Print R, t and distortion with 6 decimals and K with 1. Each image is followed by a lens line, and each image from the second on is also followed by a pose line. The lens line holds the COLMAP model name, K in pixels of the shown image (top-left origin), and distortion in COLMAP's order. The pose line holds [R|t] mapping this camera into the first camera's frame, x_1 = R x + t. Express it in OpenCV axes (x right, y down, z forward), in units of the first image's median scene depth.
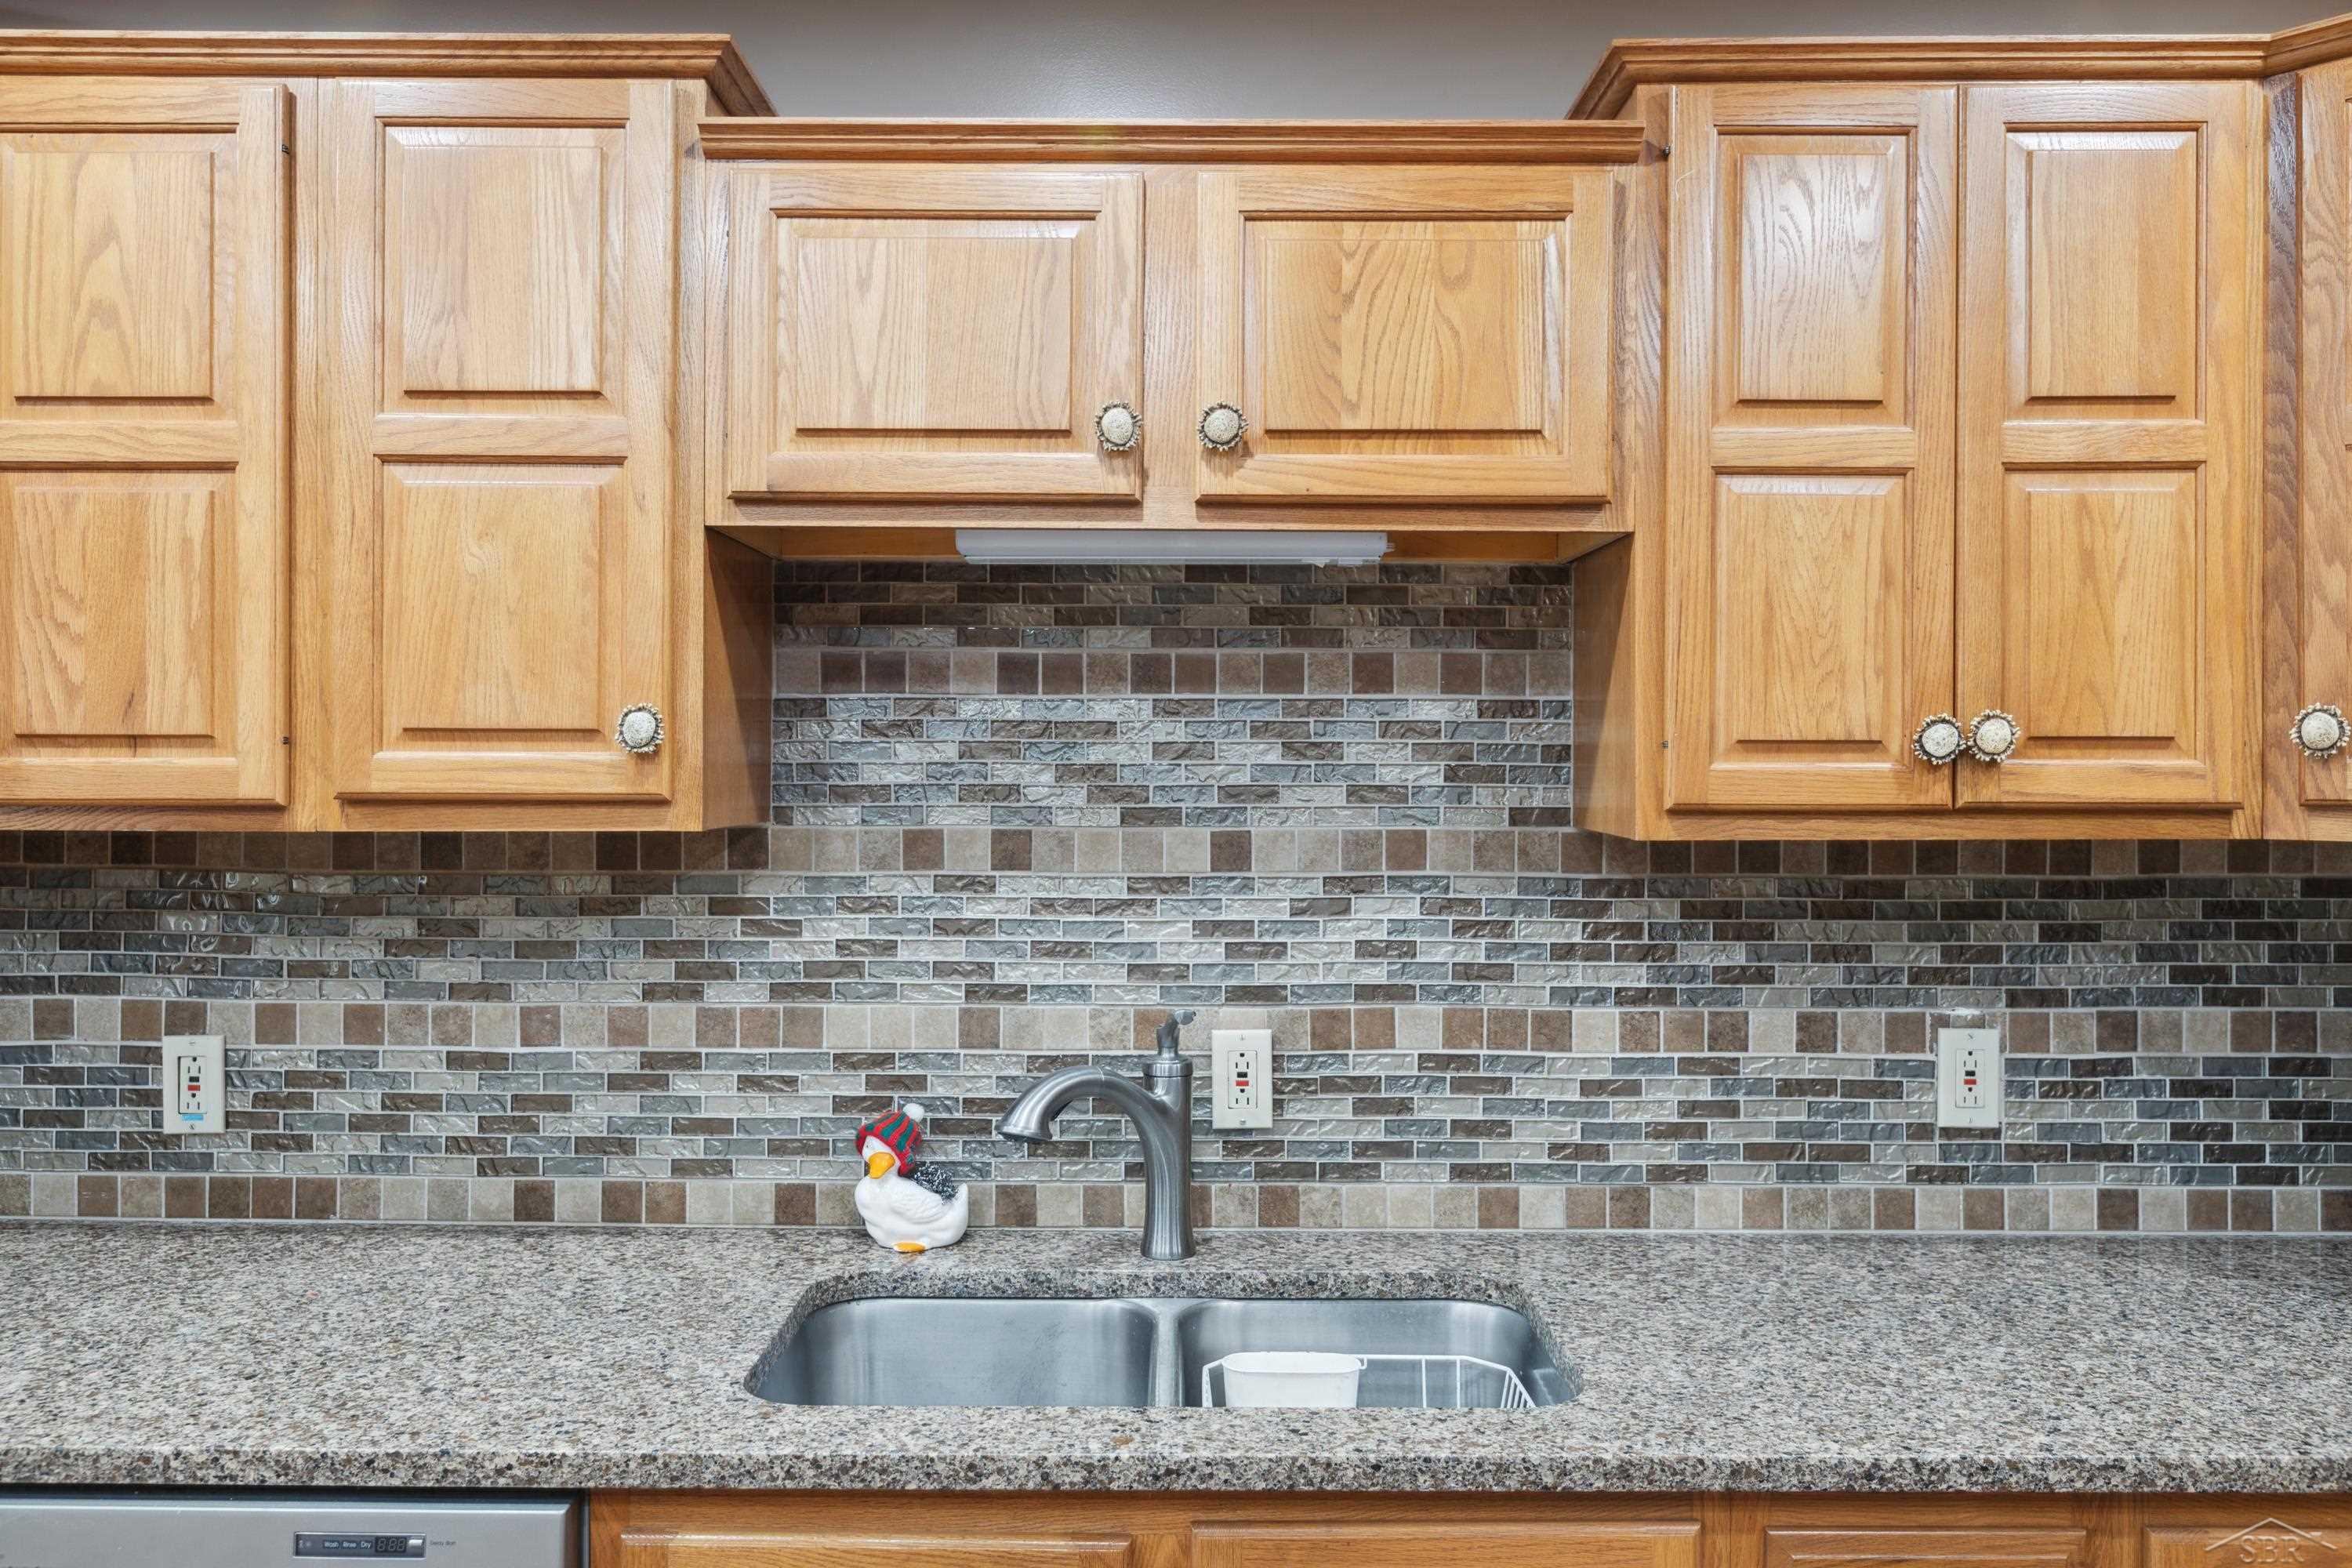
lens RADIAL K [[1801.4, 0, 1199.2], [0, 1801.4, 754.8], [0, 0, 1]] dist [0.000869, 0.000172]
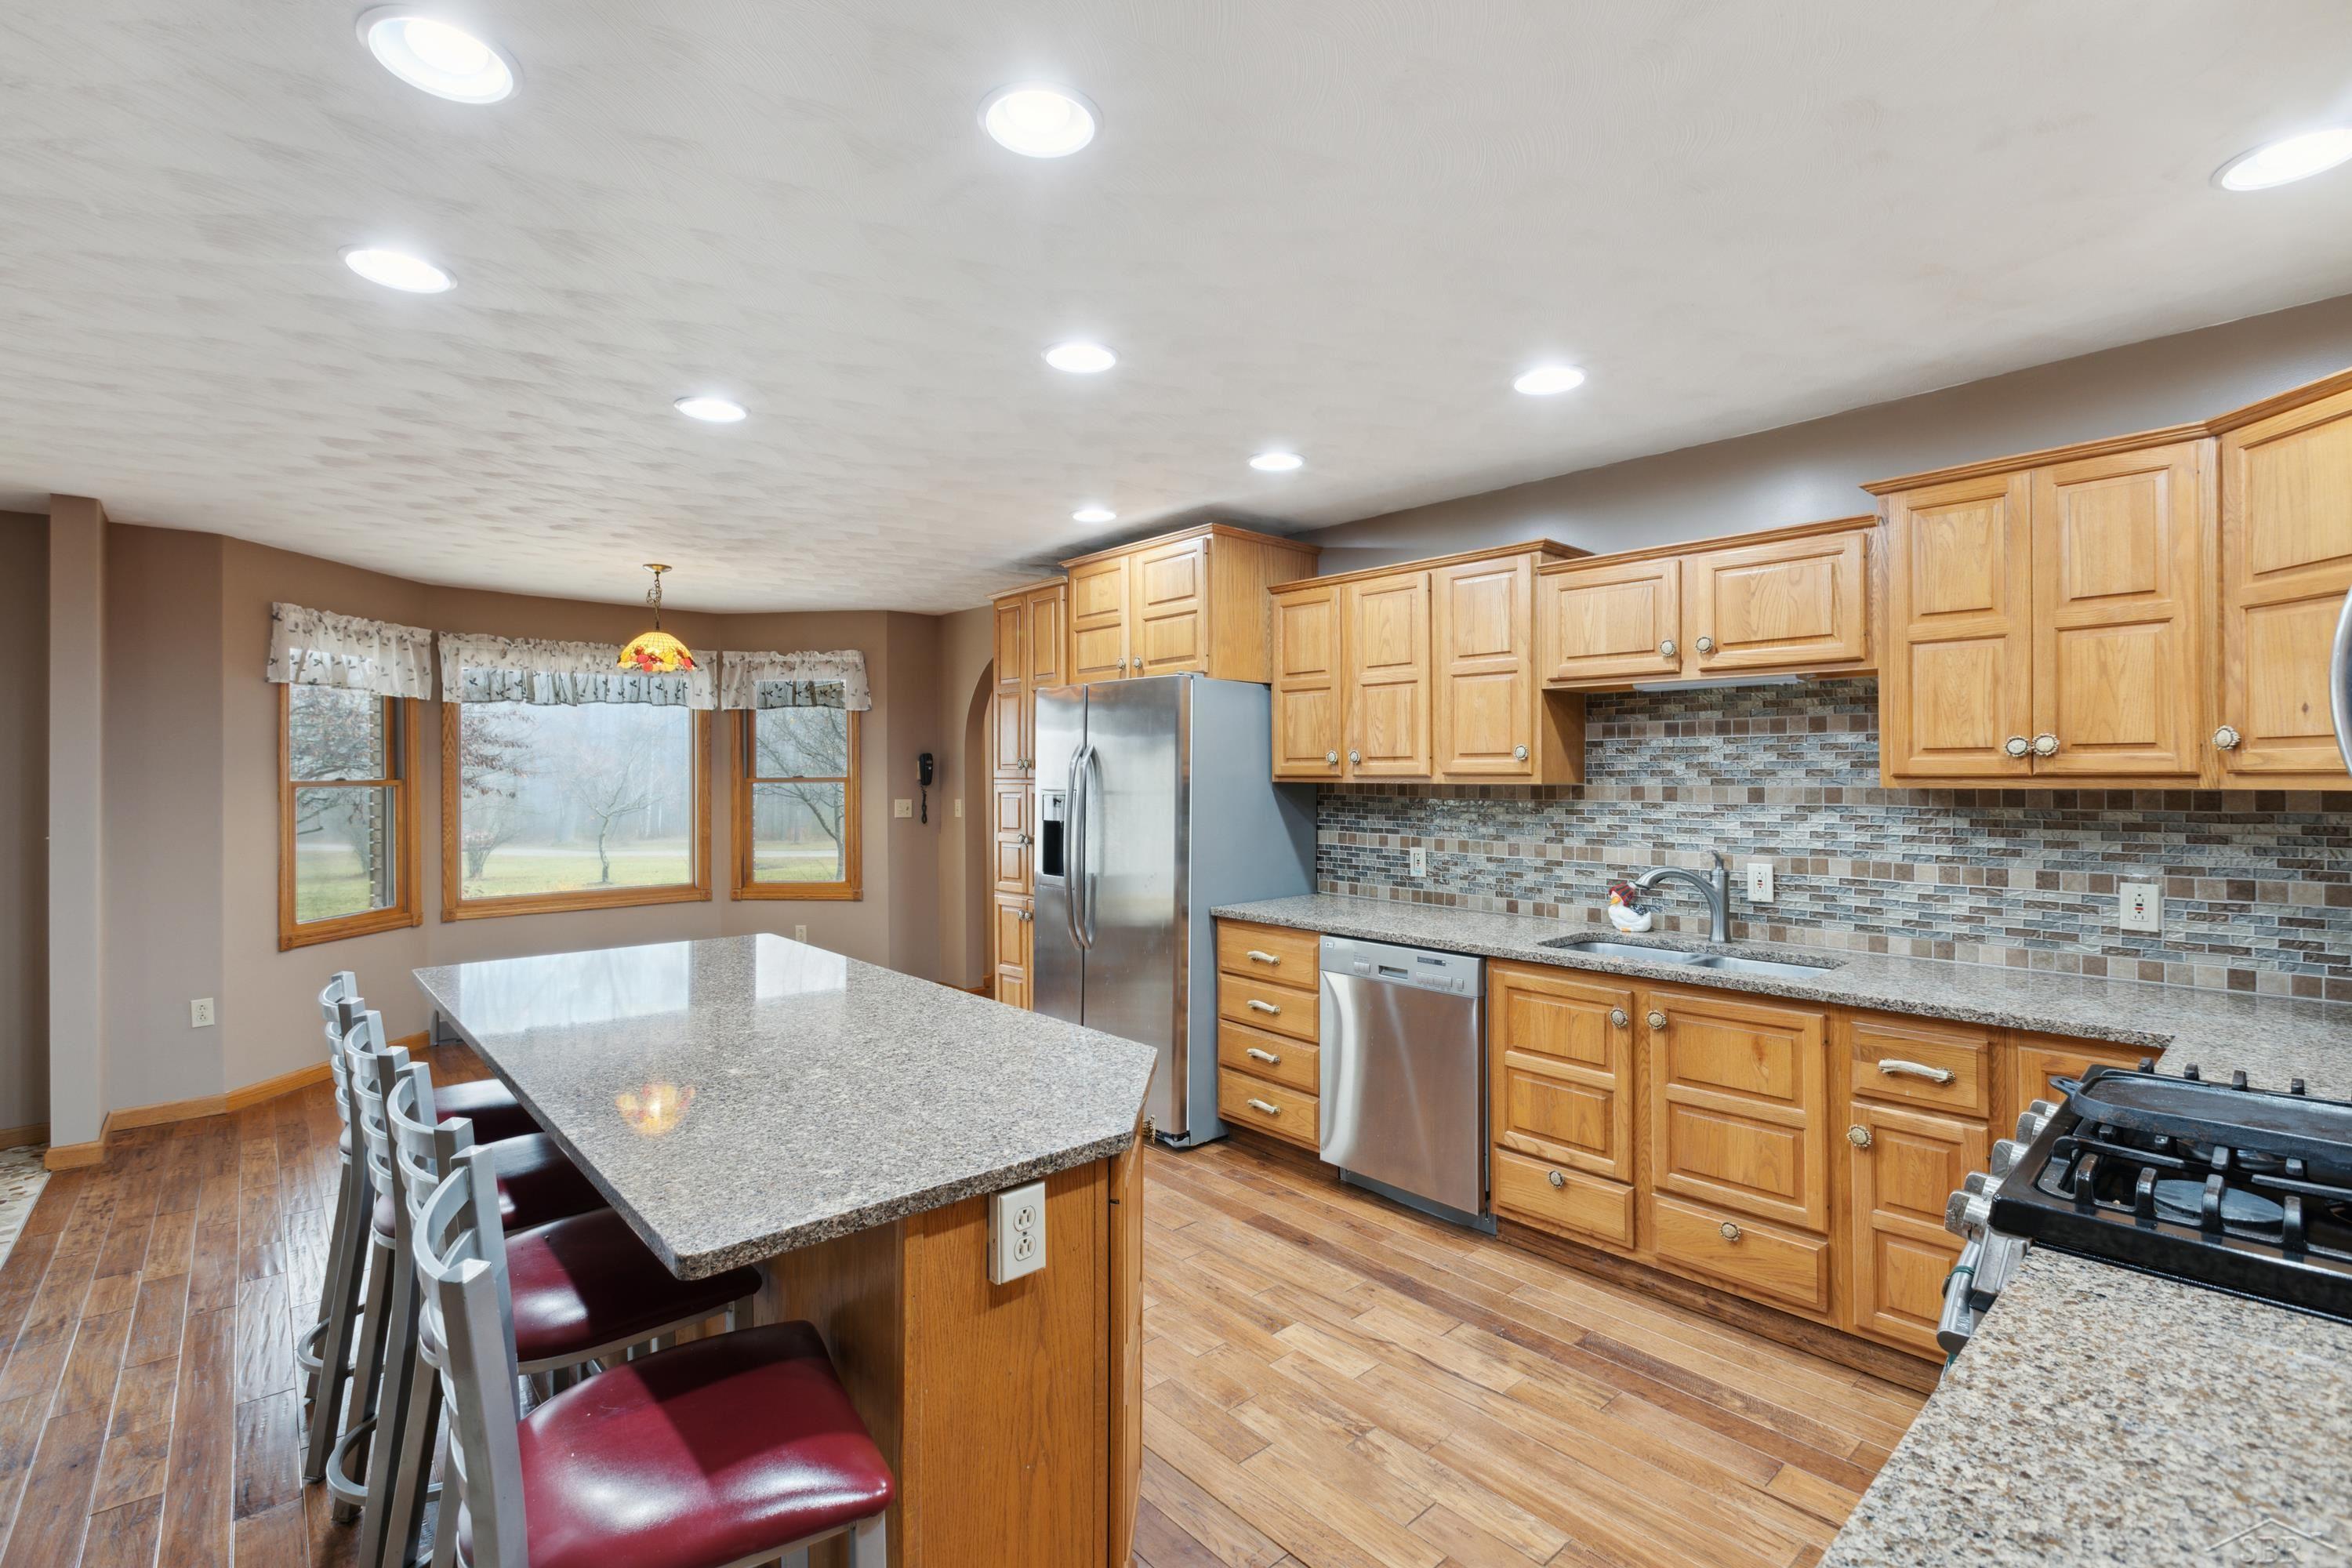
lens RADIAL K [[1063.0, 0, 1170.8], [0, 1063.0, 773.7], [0, 0, 1]] dist [-0.001278, -0.000399]
pose [[0.678619, -0.004918, -0.734474, 0.572412], [0.007438, 0.999972, 0.000176, 0.016251], [0.734452, -0.005582, 0.678637, -0.664166]]
